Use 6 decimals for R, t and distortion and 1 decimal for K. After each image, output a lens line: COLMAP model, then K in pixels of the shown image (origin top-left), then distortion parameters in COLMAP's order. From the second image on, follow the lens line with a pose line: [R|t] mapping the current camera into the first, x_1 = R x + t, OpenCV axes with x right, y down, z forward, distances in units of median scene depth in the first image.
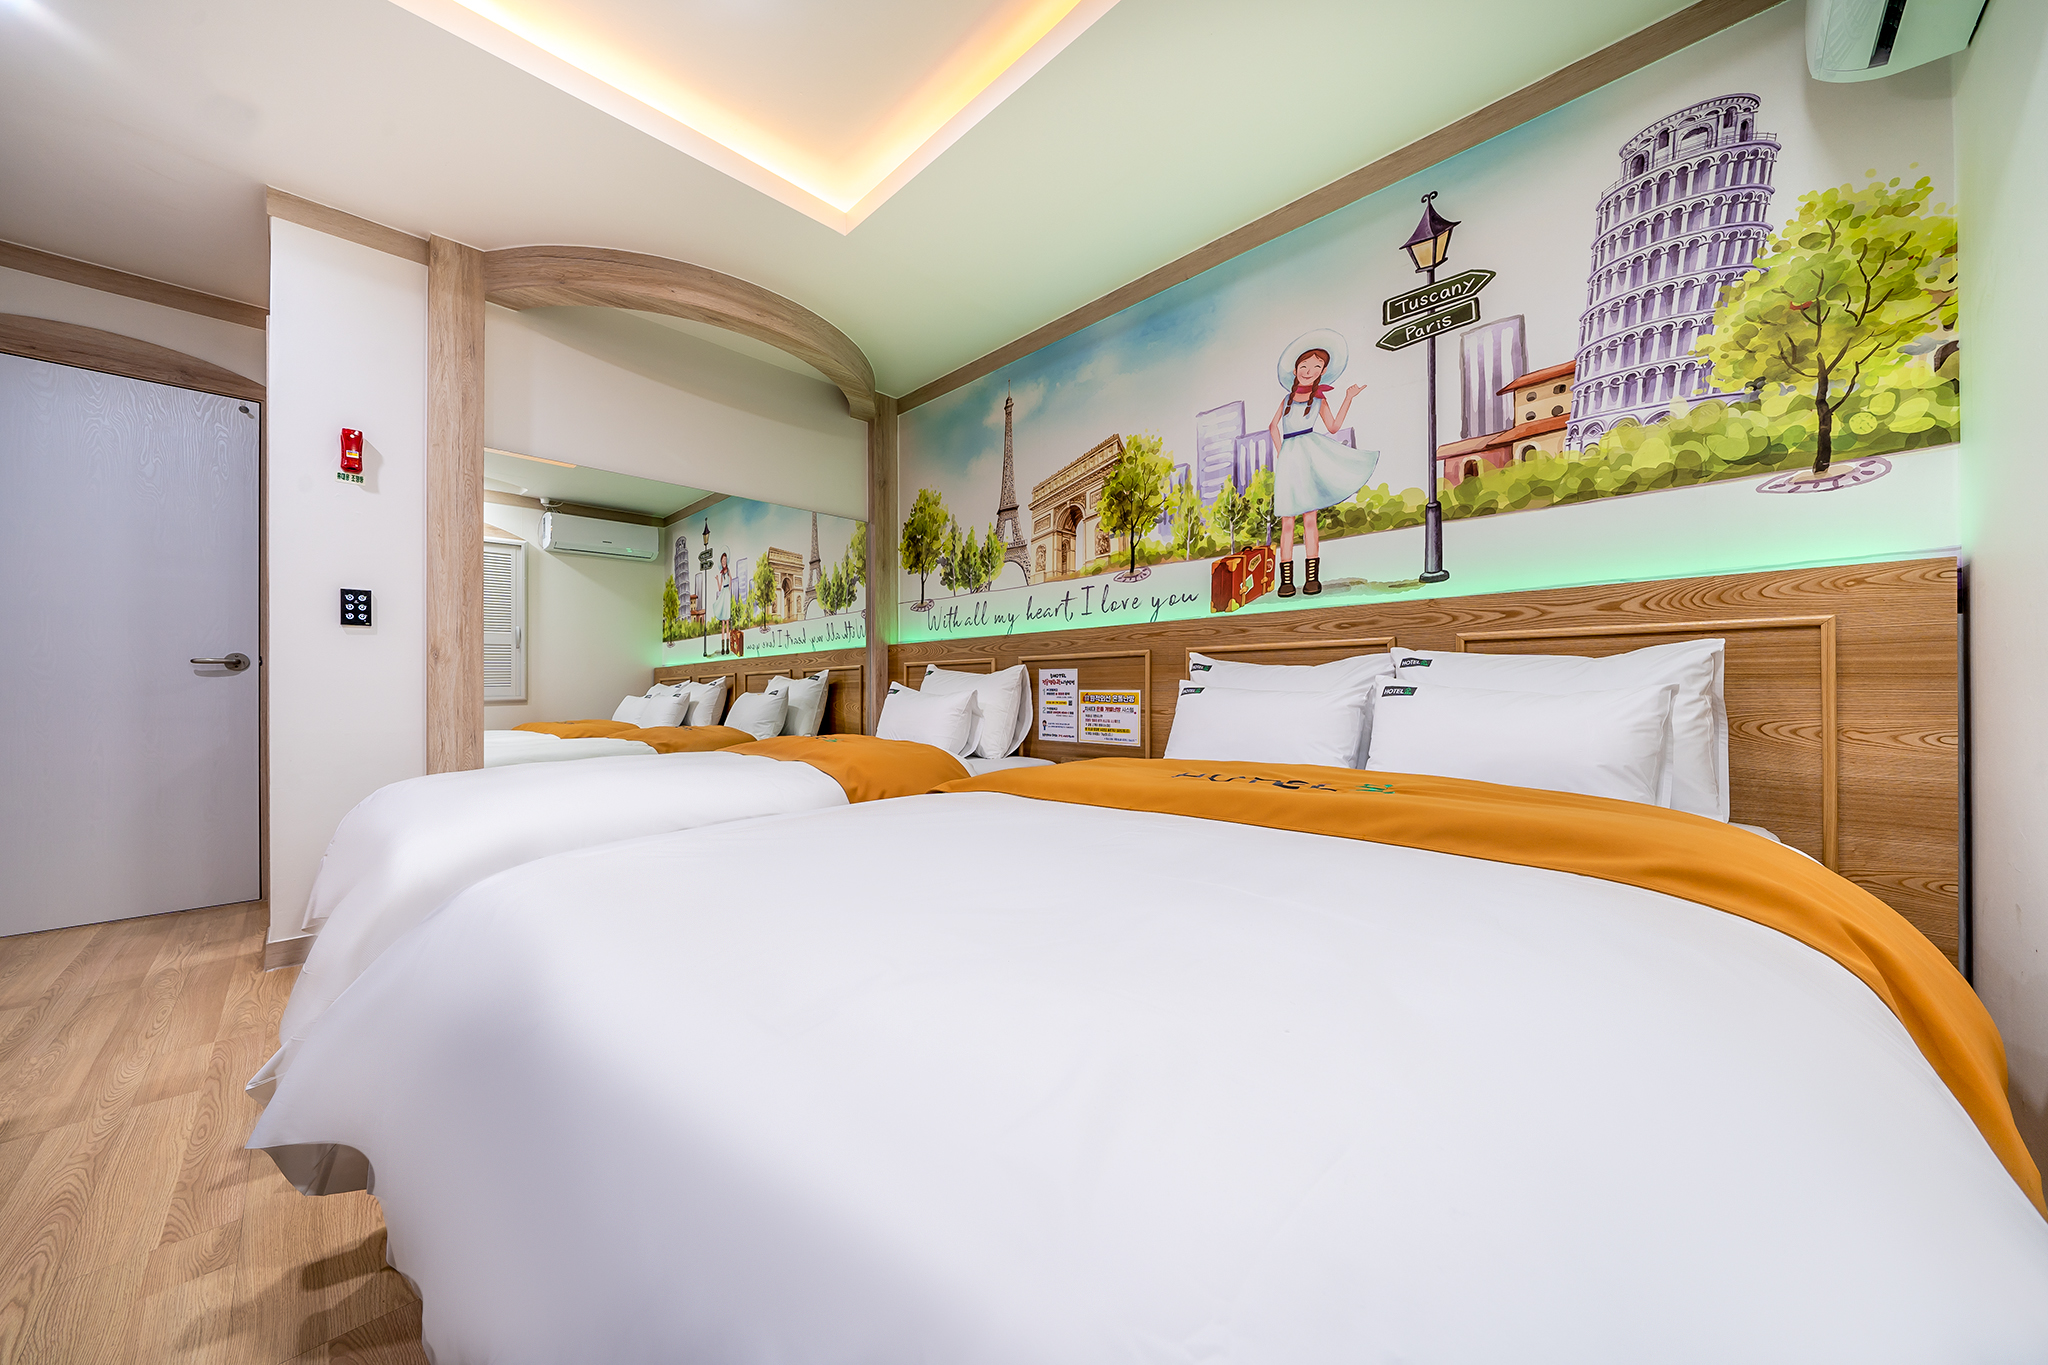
lens RADIAL K [[678.3, 0, 1023.6], [0, 678.3, 711.1], [0, 0, 1]] dist [-0.007999, -0.000131]
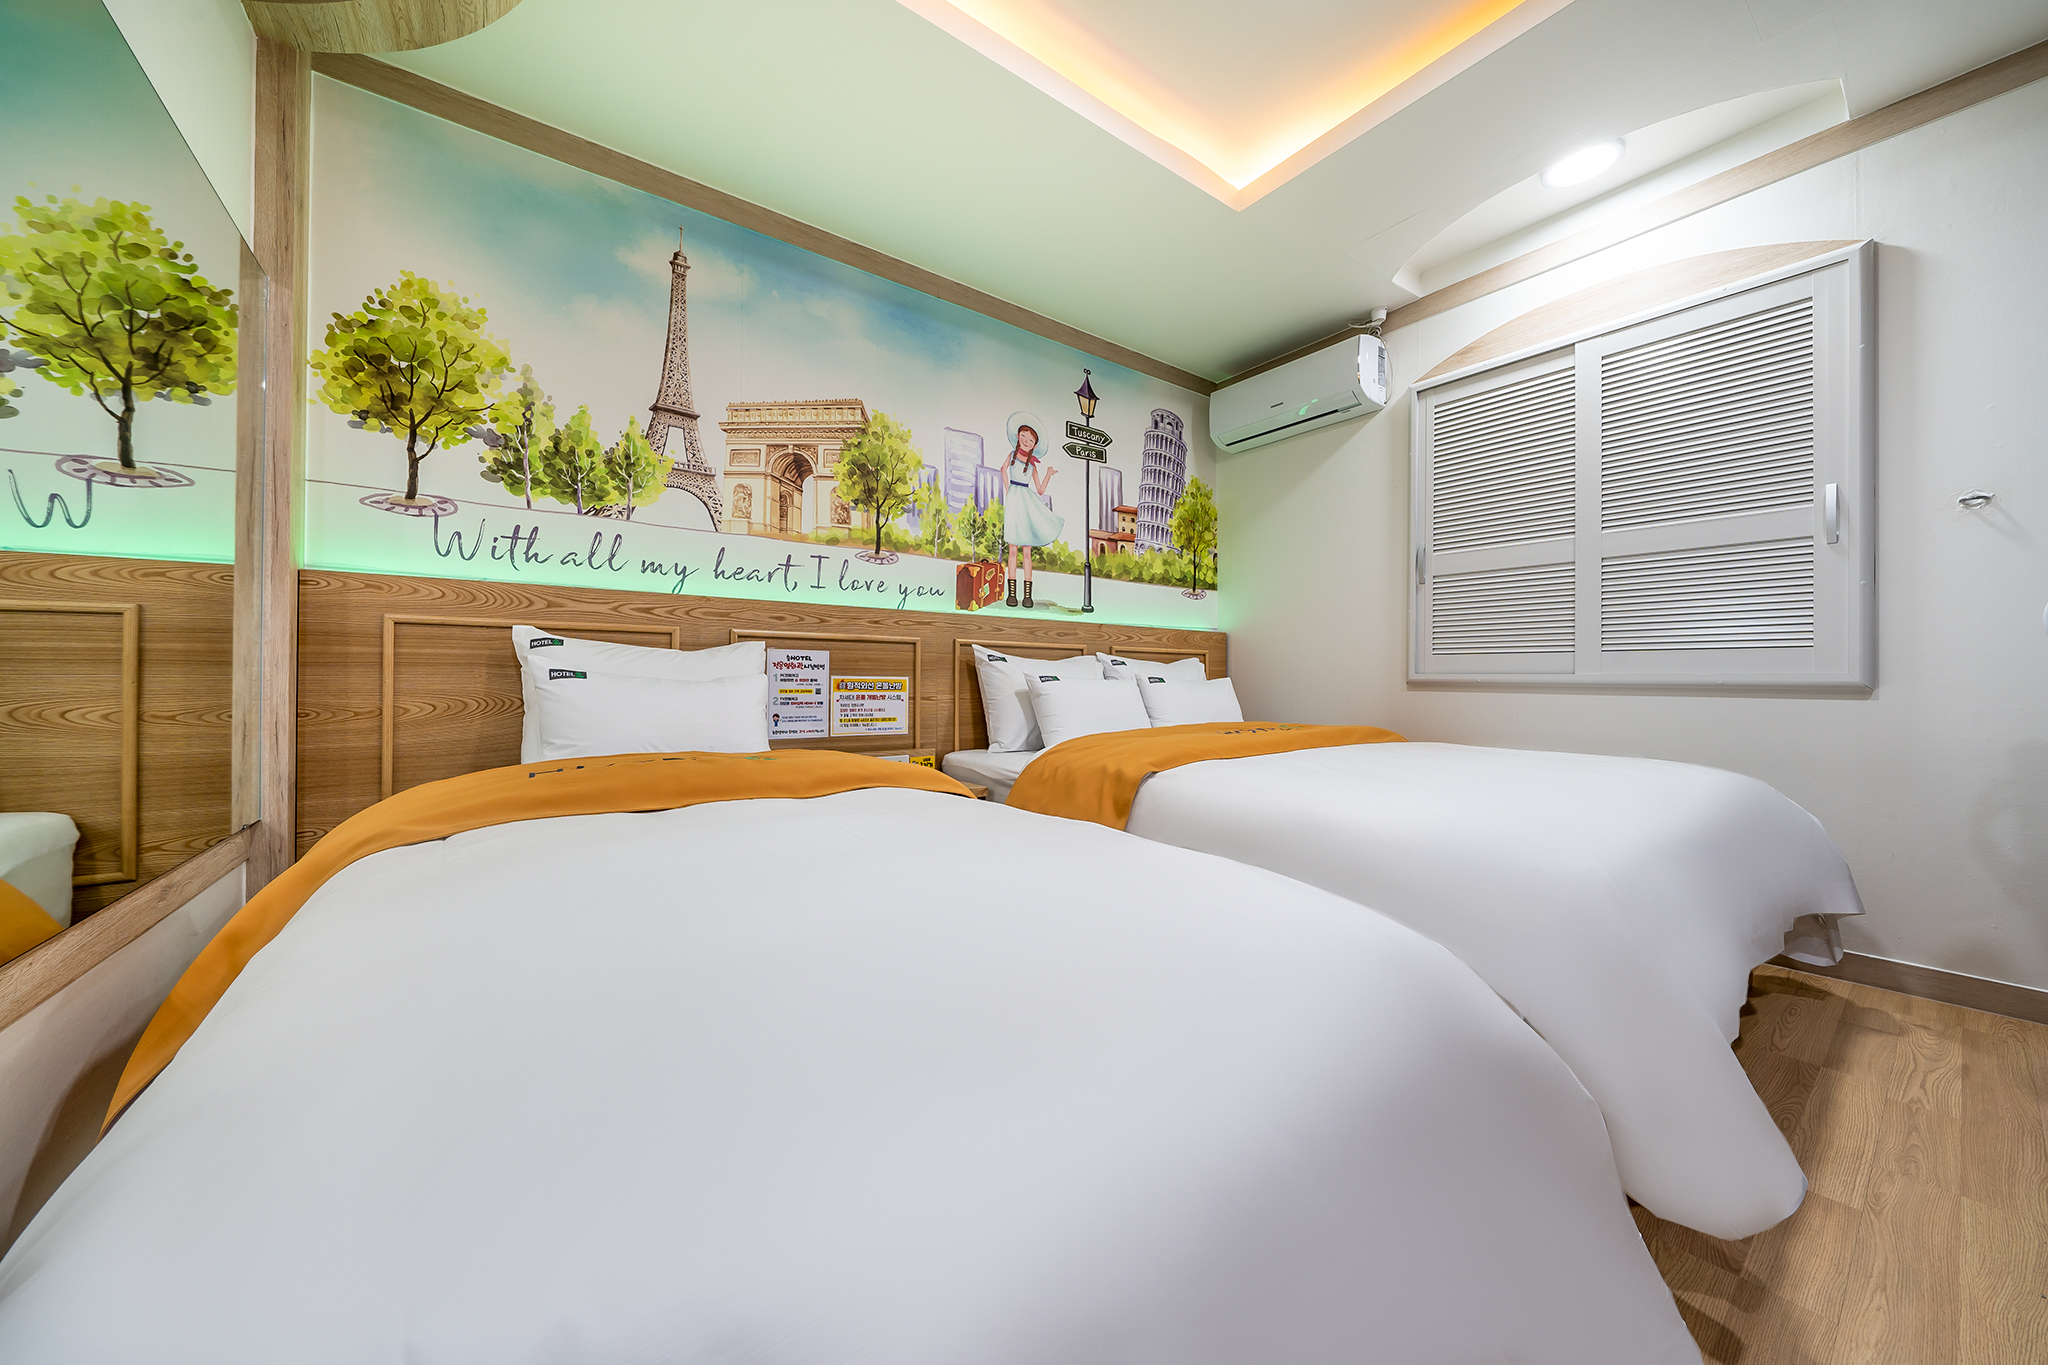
lens RADIAL K [[691.2, 0, 1003.4], [0, 691.2, 674.2], [0, 0, 1]] dist [-0.009181, -0.000259]
pose [[0.198678, -0.009845, 0.980015, -0.812480], [0.003502, 0.999950, 0.009335, -0.045061], [-0.980059, 0.001578, 0.198702, 0.669783]]
